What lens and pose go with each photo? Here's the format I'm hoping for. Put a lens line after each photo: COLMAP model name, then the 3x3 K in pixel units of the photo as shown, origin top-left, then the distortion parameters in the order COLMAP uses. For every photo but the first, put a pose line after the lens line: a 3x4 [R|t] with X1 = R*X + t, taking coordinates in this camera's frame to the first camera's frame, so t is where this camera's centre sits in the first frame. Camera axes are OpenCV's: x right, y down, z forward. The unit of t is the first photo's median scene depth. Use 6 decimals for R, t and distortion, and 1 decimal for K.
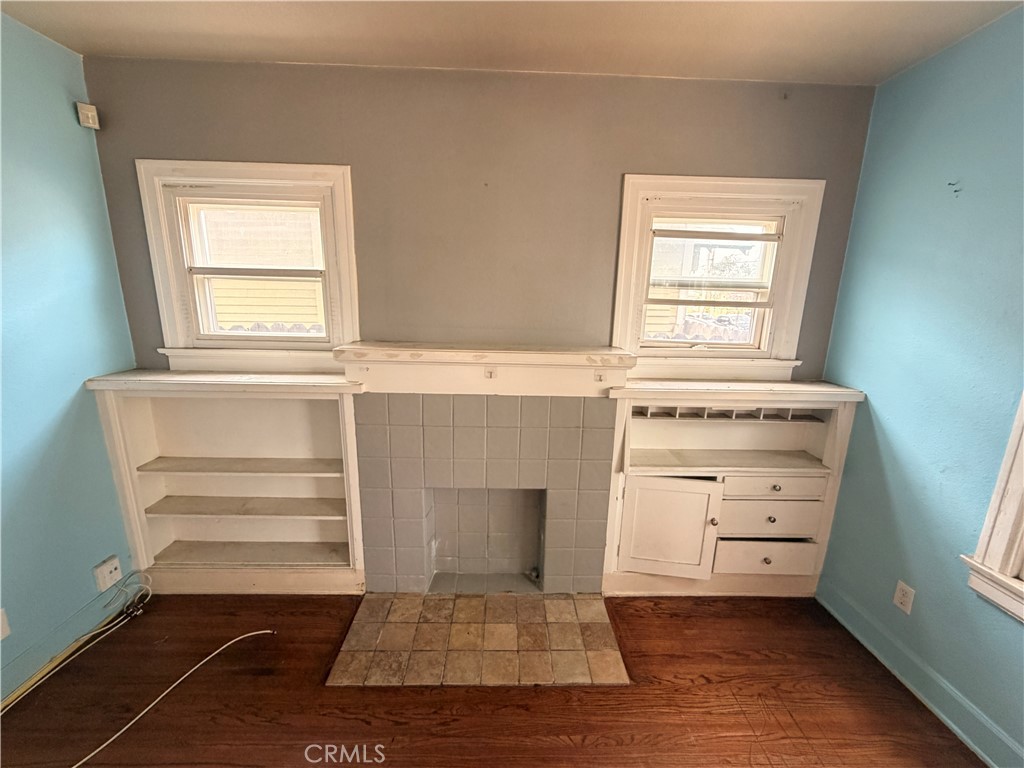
lens RADIAL K [[408.8, 0, 512.7], [0, 408.8, 383.4], [0, 0, 1]] dist [0.000540, -0.000276]
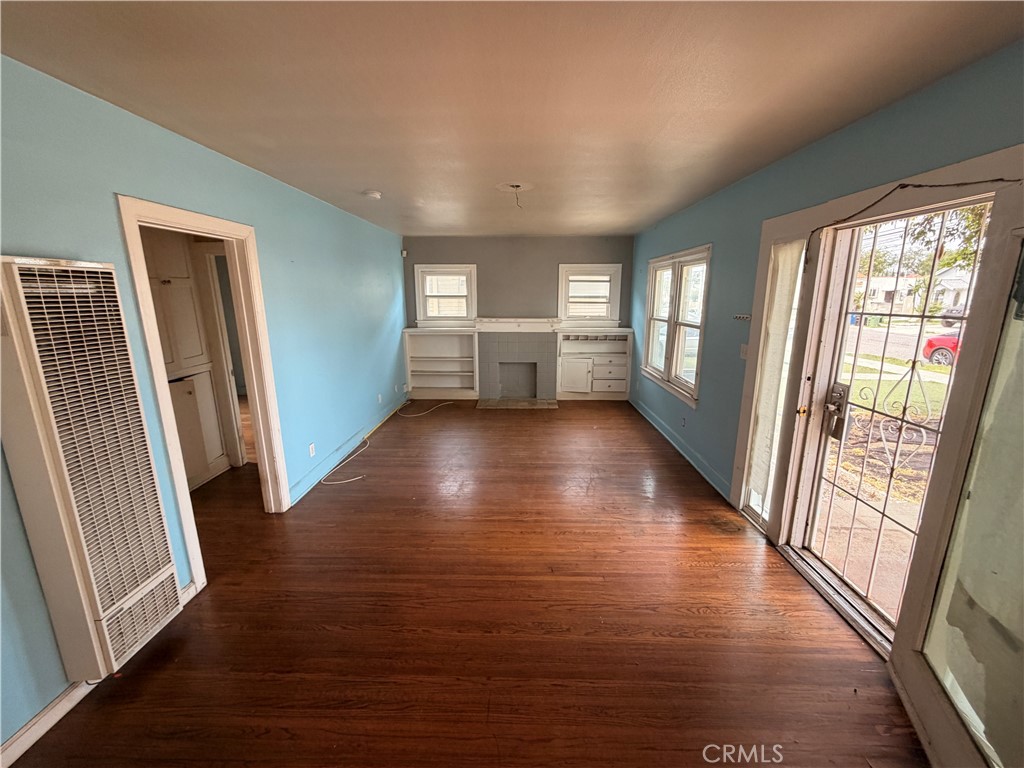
lens RADIAL K [[408.8, 0, 516.2], [0, 408.8, 386.8], [0, 0, 1]] dist [0.000540, -0.000276]
pose [[0.998792, -0.013618, -0.047213, 0.069325], [0.013887, 0.999889, 0.005371, 0.422820], [0.047134, -0.006020, 0.998870, -2.155671]]
